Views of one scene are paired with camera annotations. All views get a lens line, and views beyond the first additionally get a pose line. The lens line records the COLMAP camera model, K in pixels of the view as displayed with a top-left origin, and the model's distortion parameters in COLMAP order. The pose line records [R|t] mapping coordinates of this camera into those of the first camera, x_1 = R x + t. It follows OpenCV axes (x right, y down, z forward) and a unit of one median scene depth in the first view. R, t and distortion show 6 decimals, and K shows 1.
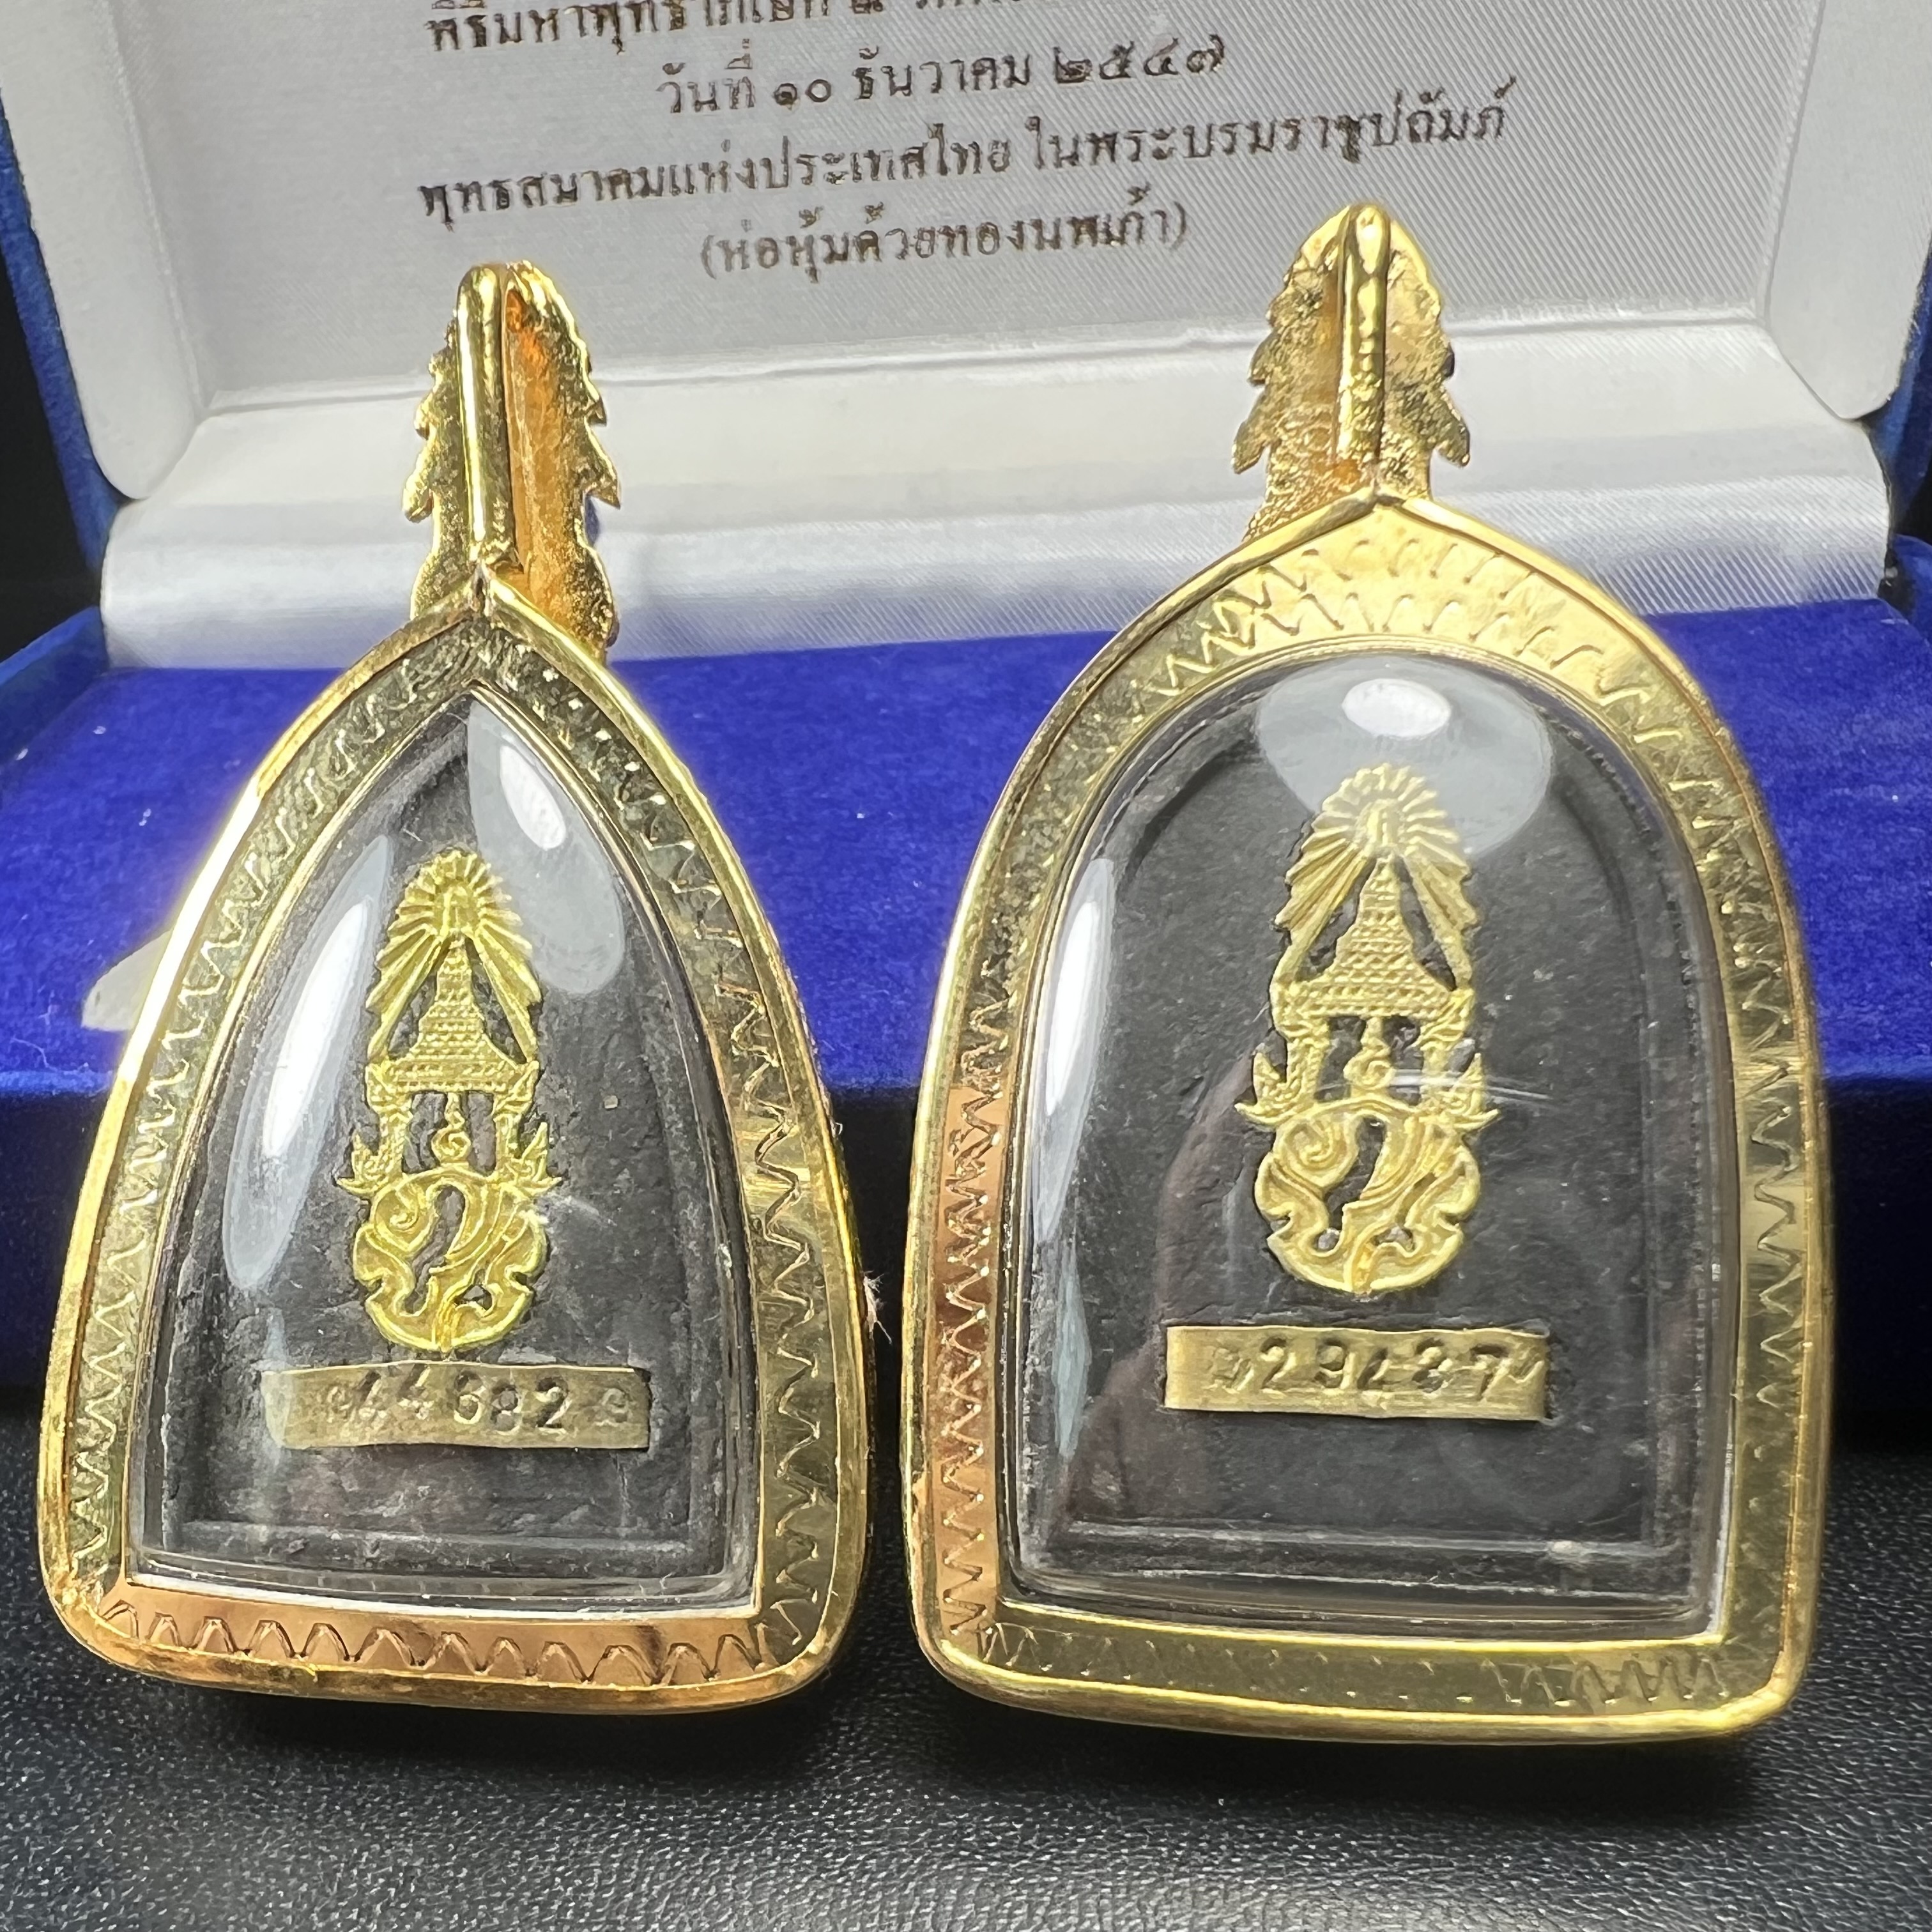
lens RADIAL K [[2303.3, 0, 786.3], [0, 2303.3, 1334.1], [0, 0, 1]] dist [0.021820, -0.043891]
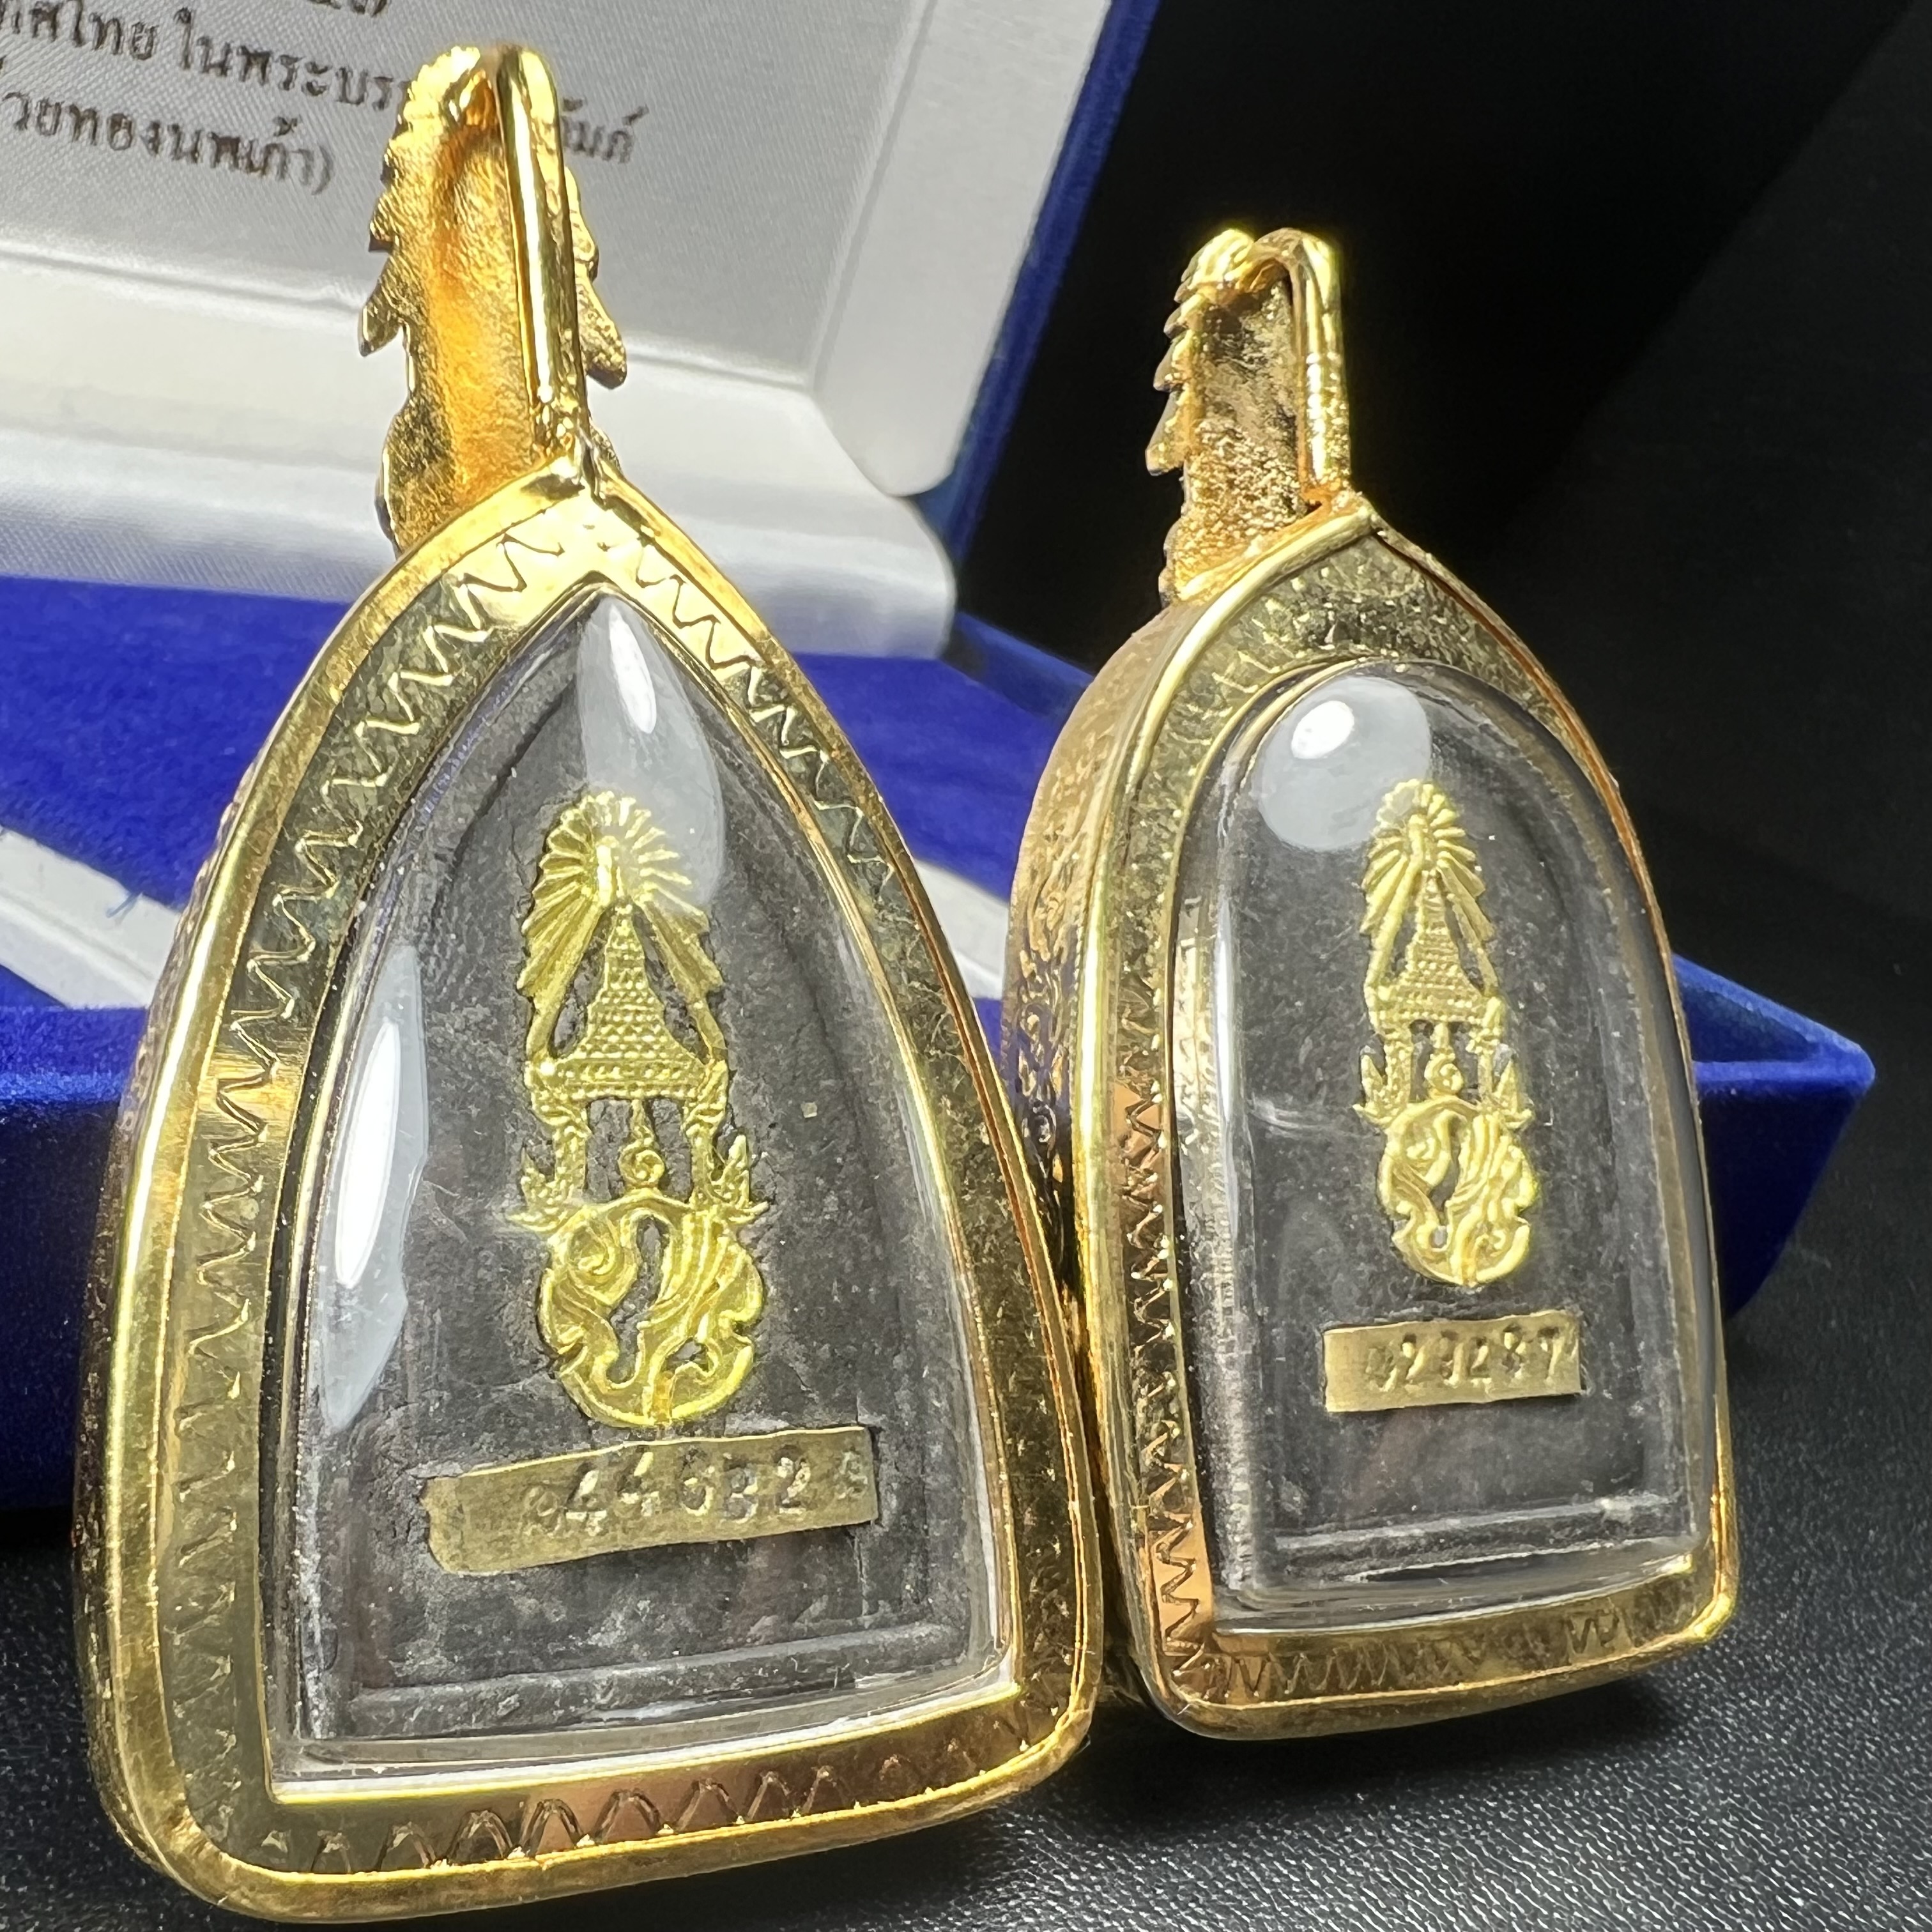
lens RADIAL K [[2276.3, 0, 739.7], [0, 2276.3, 1335.1], [0, 0, 1]] dist [0.021560, -0.036905]
pose [[0.776255, -0.070027, 0.626518, -0.613704], [0.071757, 0.997167, 0.022548, -0.039639], [-0.626322, 0.027453, 0.779081, 0.374539]]
